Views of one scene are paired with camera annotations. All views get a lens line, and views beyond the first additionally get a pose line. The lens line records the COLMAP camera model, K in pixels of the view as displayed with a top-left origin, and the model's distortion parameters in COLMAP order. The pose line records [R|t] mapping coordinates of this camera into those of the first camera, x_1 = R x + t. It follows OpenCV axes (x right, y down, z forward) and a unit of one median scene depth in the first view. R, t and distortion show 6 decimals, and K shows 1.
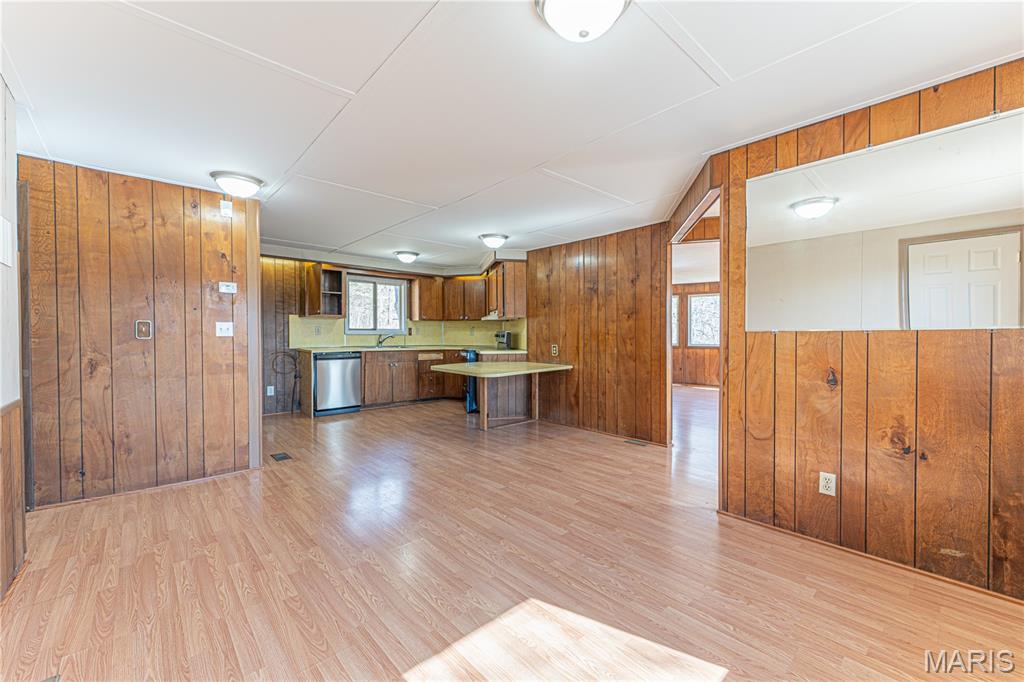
lens RADIAL K [[413.2, 0, 512.0], [0, 413.2, 341.0], [0, 0, 1]] dist [0.001120, 0.000067]
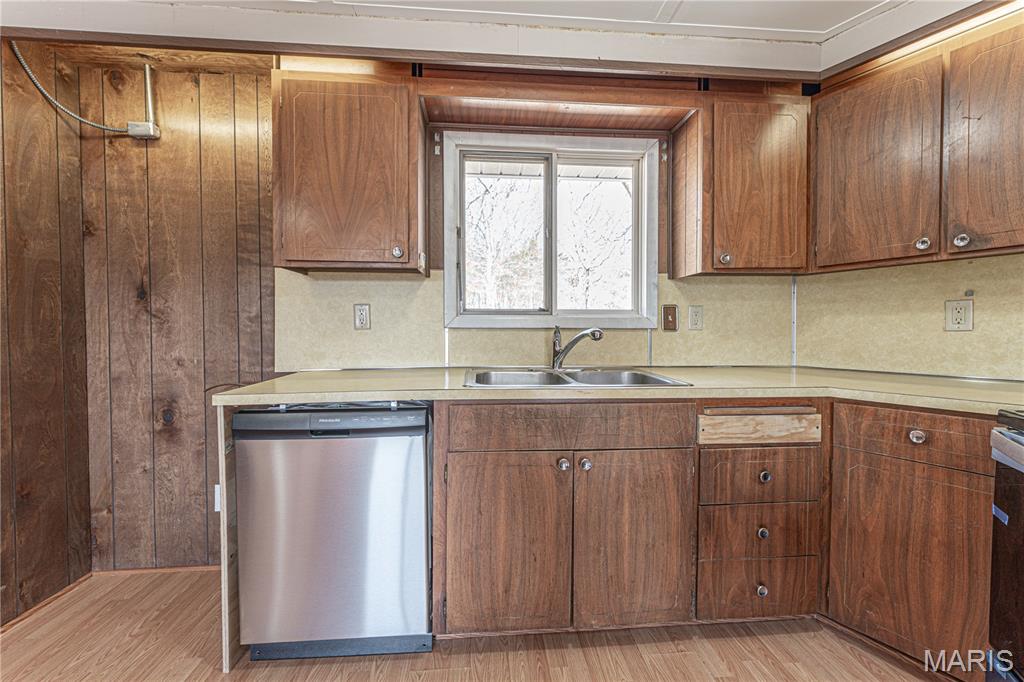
lens RADIAL K [[413.2, 0, 512.0], [0, 413.2, 341.0], [0, 0, 1]] dist [0.001120, 0.000067]
pose [[0.796990, 0.010996, -0.603892, -0.171489], [-0.004842, 0.999918, 0.011816, -0.010246], [0.603973, -0.006493, 0.796978, 0.754151]]
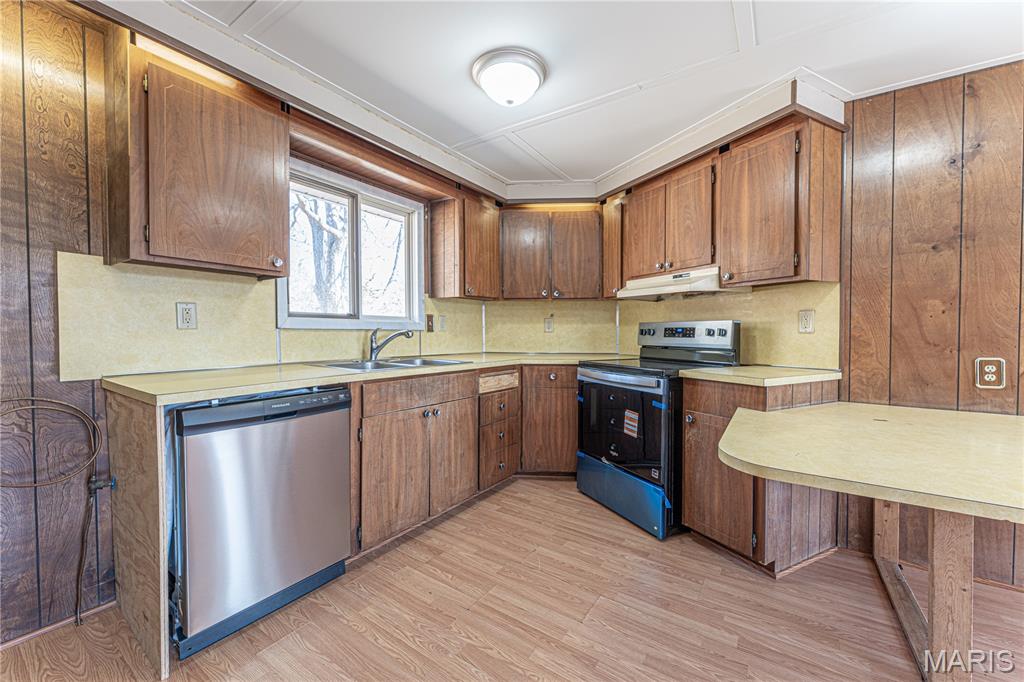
lens RADIAL K [[404.5, 0, 512.0], [0, 404.5, 341.0], [0, 0, 1]] dist [-0.000987, -0.000079]
pose [[0.969612, -0.007934, 0.244518, -0.286527], [0.006364, 0.999954, 0.007209, -0.007079], [-0.244563, -0.005434, 0.969618, 0.604393]]
